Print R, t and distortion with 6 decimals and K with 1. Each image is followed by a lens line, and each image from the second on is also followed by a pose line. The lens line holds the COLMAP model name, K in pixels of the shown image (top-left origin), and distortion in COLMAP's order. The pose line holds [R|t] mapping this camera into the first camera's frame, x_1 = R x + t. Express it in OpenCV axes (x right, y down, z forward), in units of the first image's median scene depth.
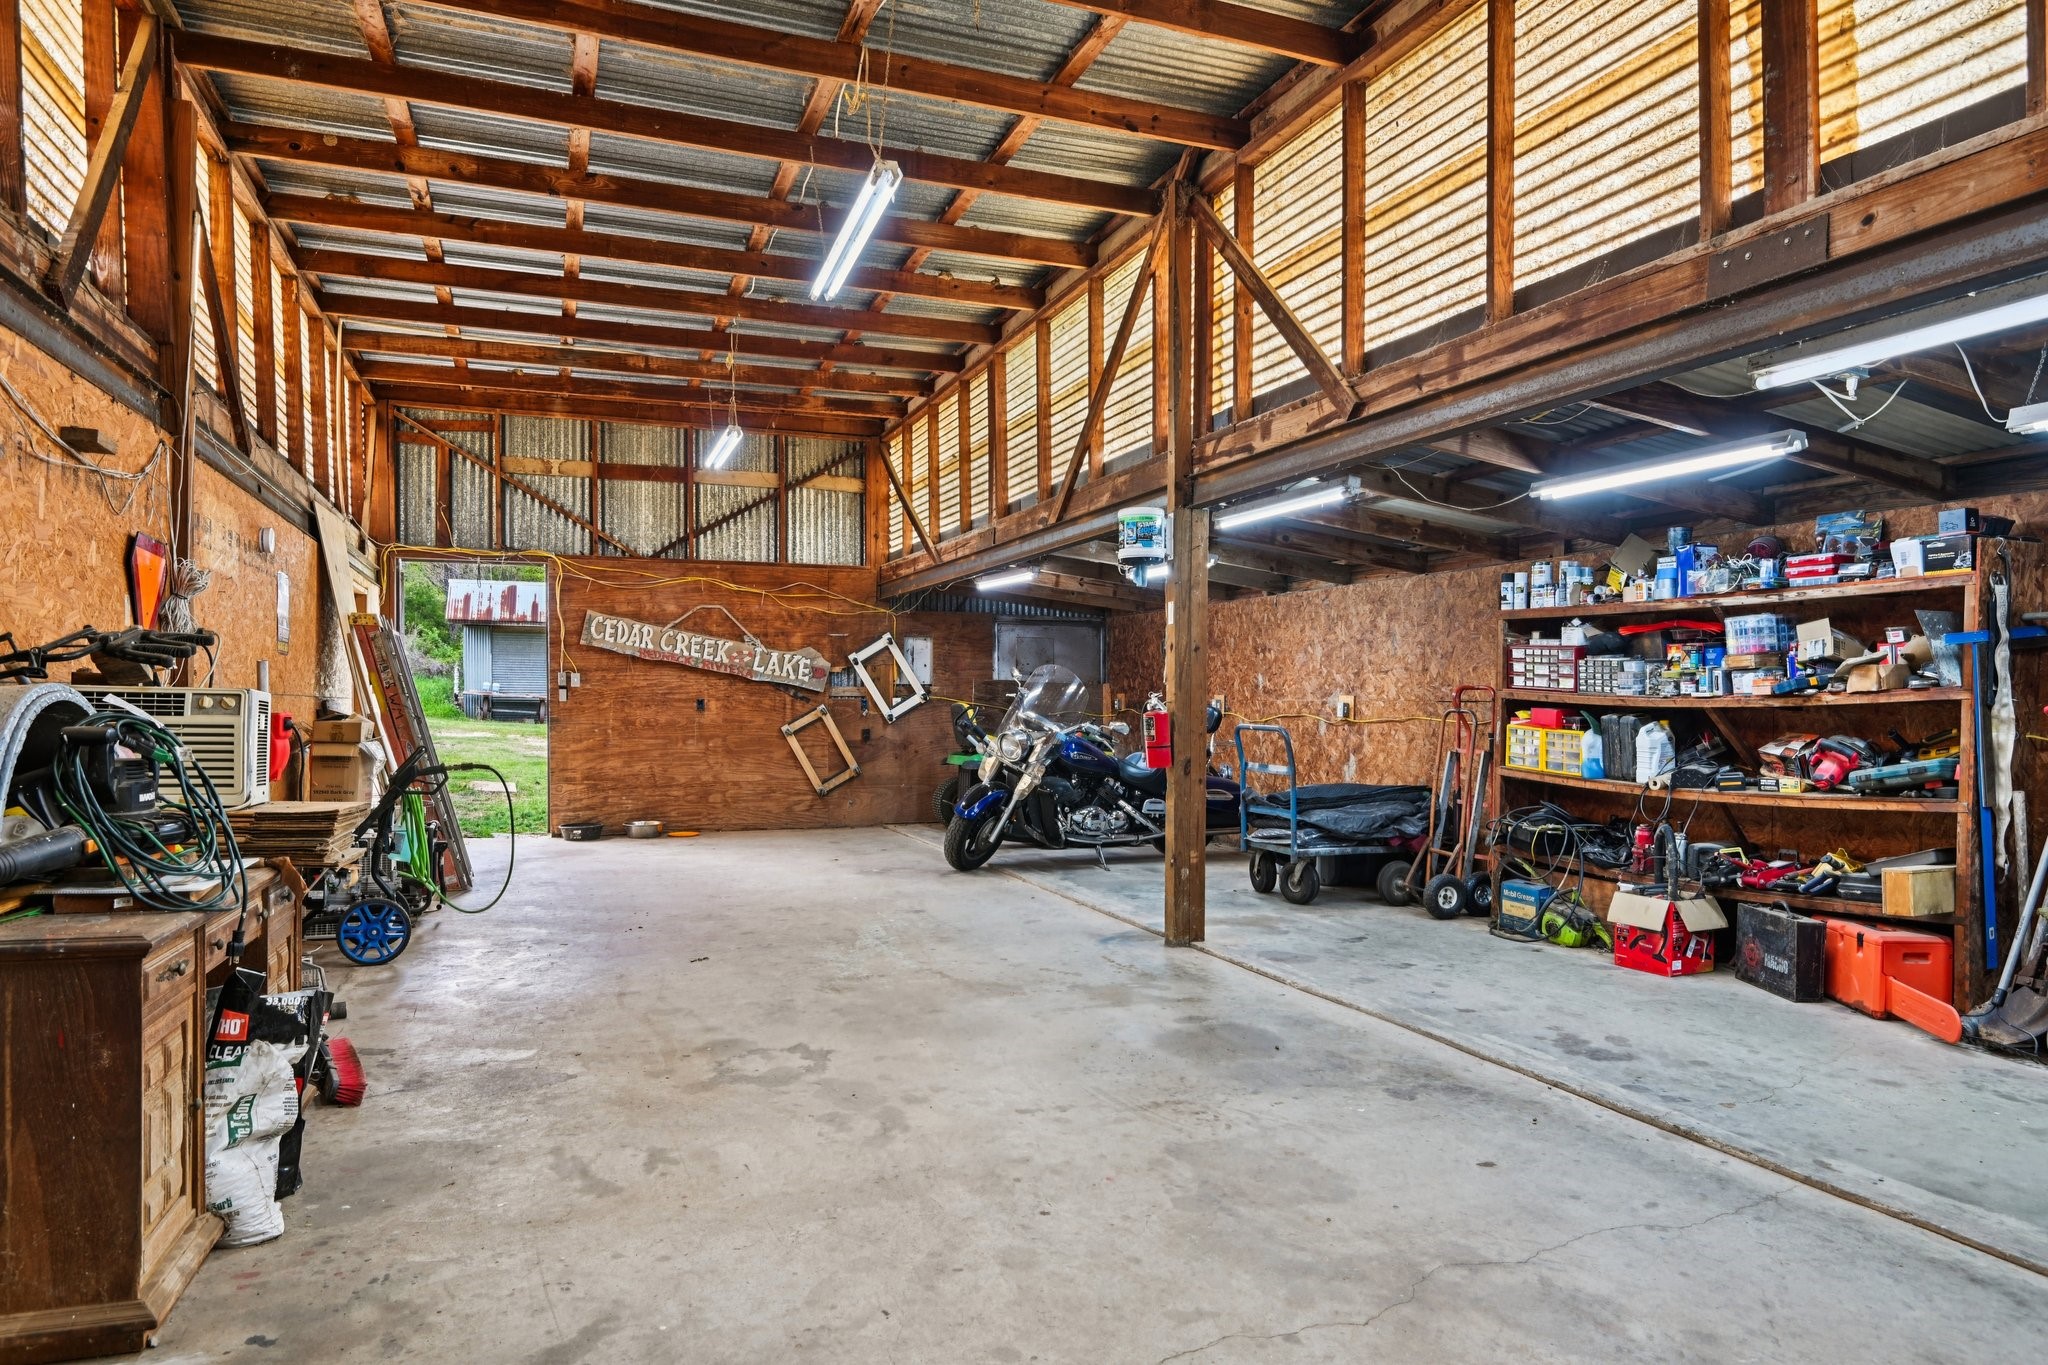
lens RADIAL K [[1261.5, 0, 1020.2], [0, 1261.5, 689.7], [0, 0, 1]] dist [-0.006145, -0.000428]
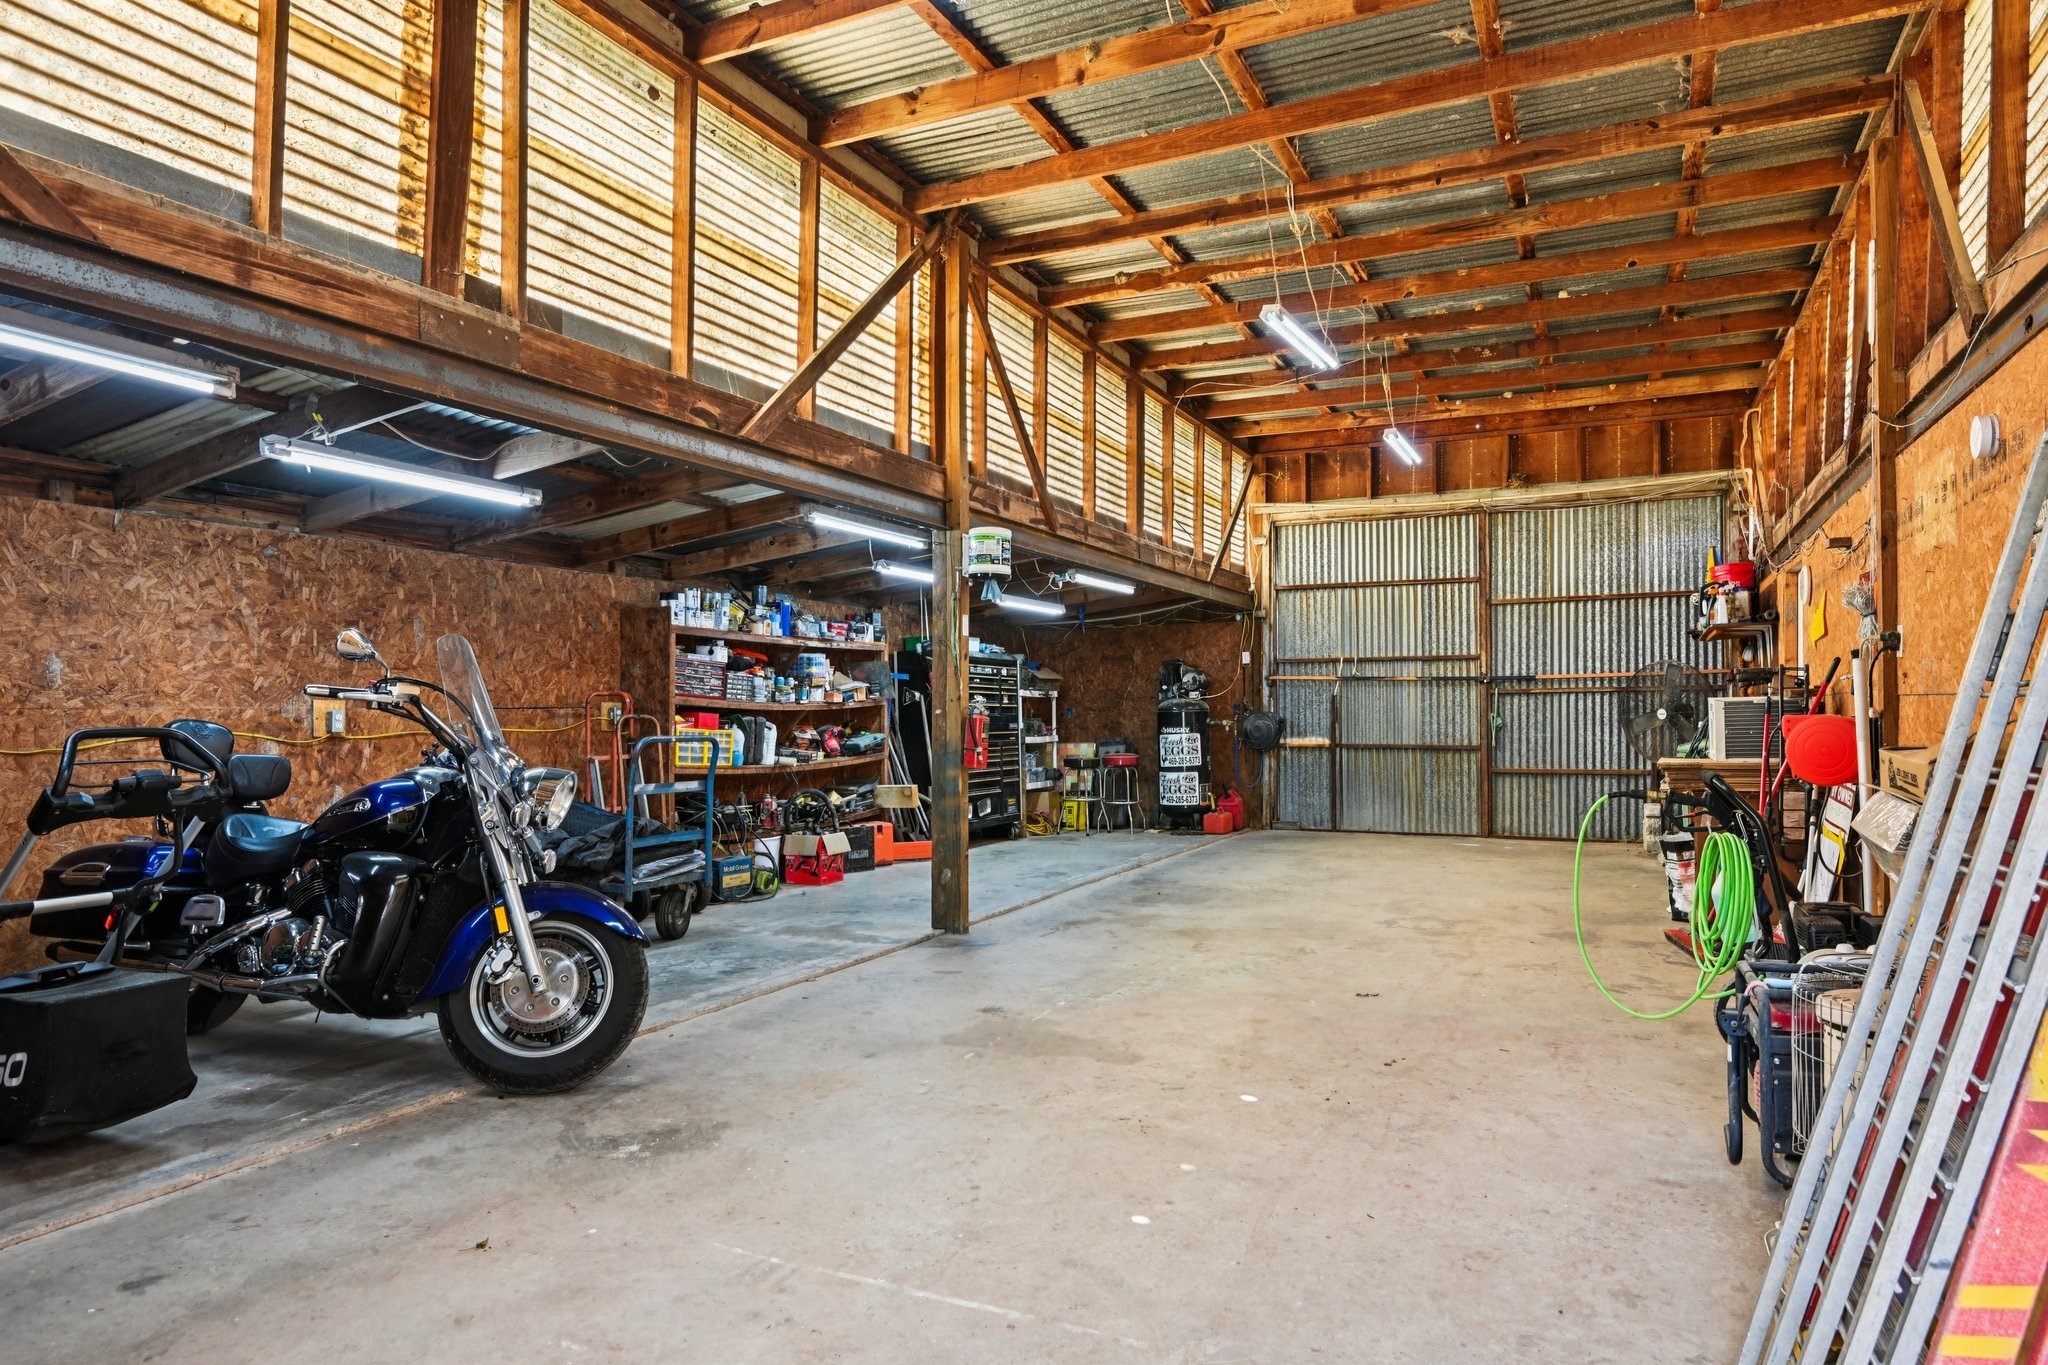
lens RADIAL K [[1261.5, 0, 1026.4], [0, 1261.5, 686.3], [0, 0, 1]] dist [-0.006145, -0.000428]
pose [[-0.693789, 0.014347, 0.720035, -0.644323], [-0.001881, 0.999762, -0.021733, 0.014970], [-0.720176, -0.016432, -0.693597, 1.581358]]
